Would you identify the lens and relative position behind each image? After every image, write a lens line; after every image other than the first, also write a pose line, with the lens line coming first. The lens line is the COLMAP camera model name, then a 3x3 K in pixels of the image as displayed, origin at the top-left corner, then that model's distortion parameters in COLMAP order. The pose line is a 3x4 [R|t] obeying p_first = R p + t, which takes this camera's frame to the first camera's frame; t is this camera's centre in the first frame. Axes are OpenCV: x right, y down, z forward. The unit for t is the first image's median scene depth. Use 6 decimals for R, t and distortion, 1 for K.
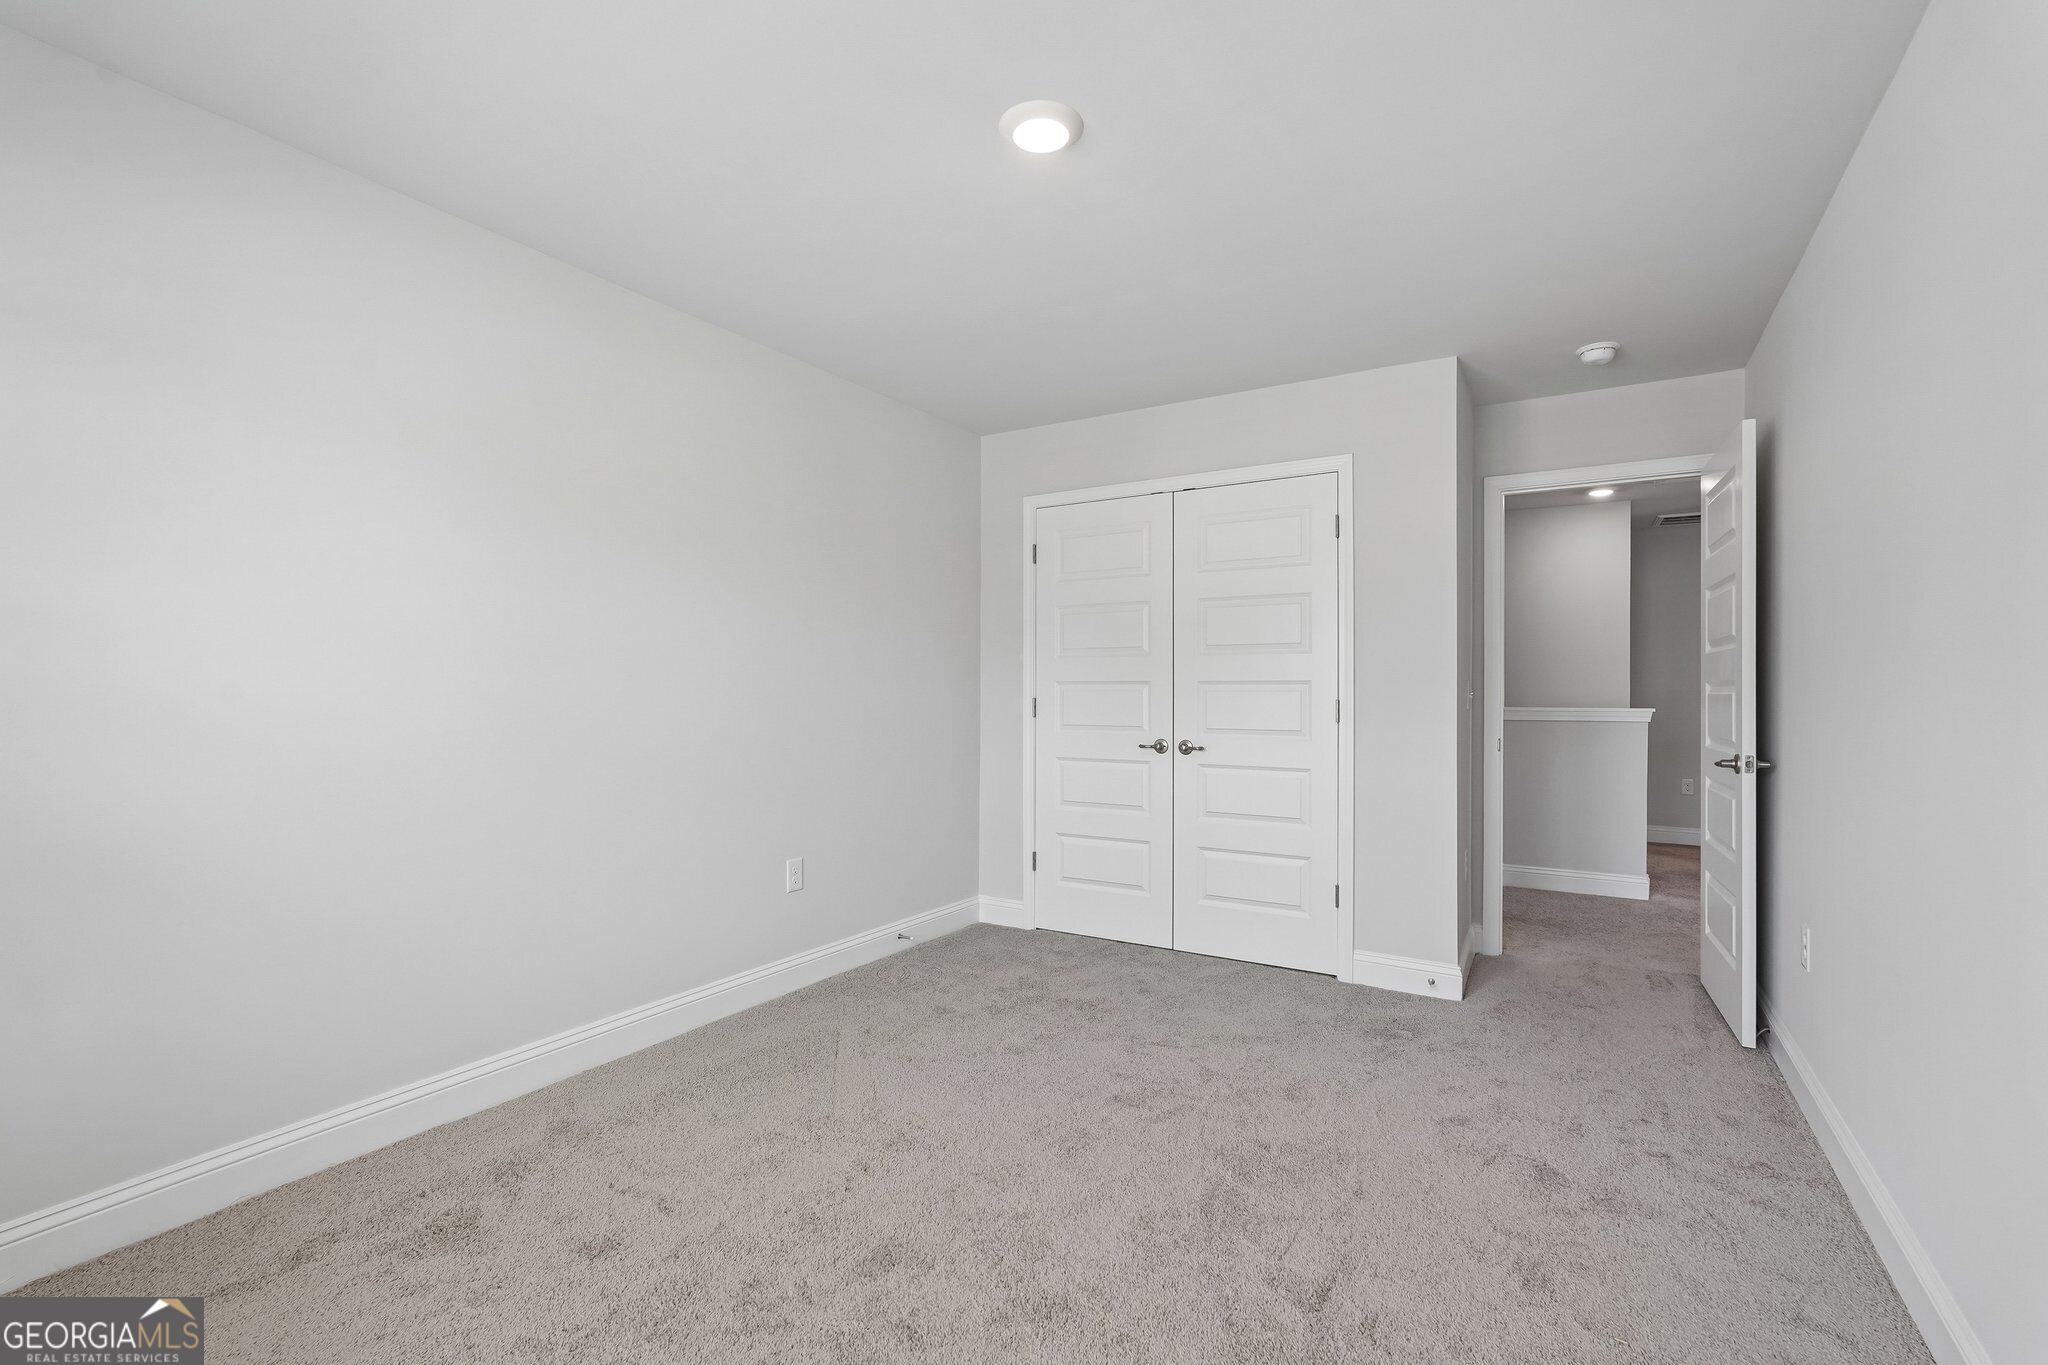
lens RADIAL K [[932.1, 0, 1059.3], [0, 932.1, 692.8], [0, 0, 1]] dist [0.000109, 0.001394]
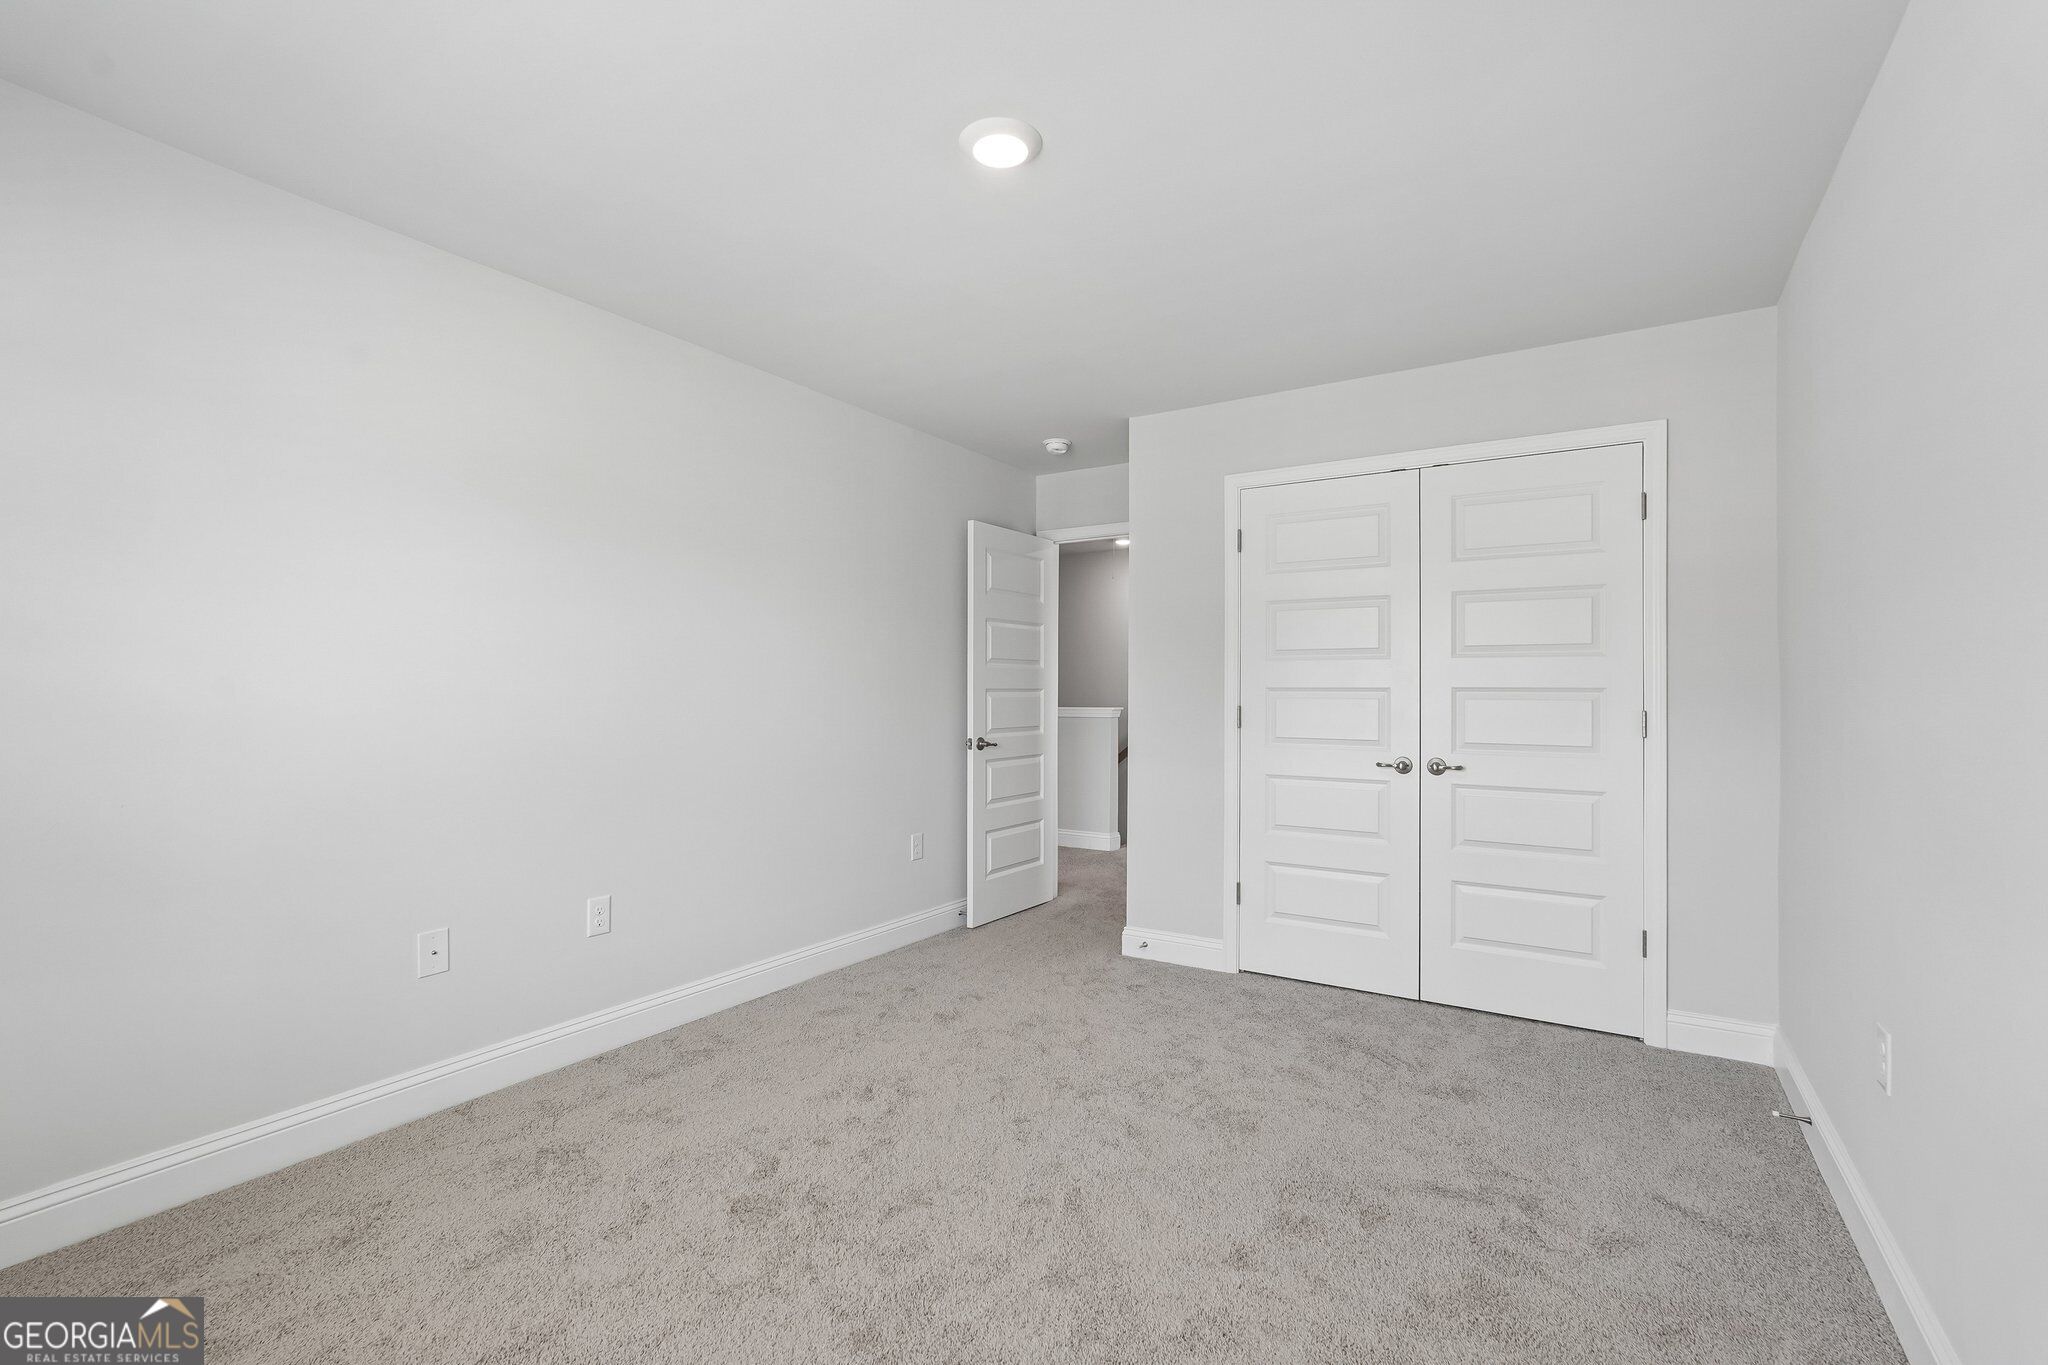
lens RADIAL K [[941.4, 0, 1057.9], [0, 941.4, 704.9], [0, 0, 1]] dist [0.001734, 0.000461]
pose [[0.999926, 0.008002, -0.009204, -0.201590], [-0.007935, 0.999942, 0.007261, -0.000985], [0.009262, -0.007187, 0.999931, 0.127192]]
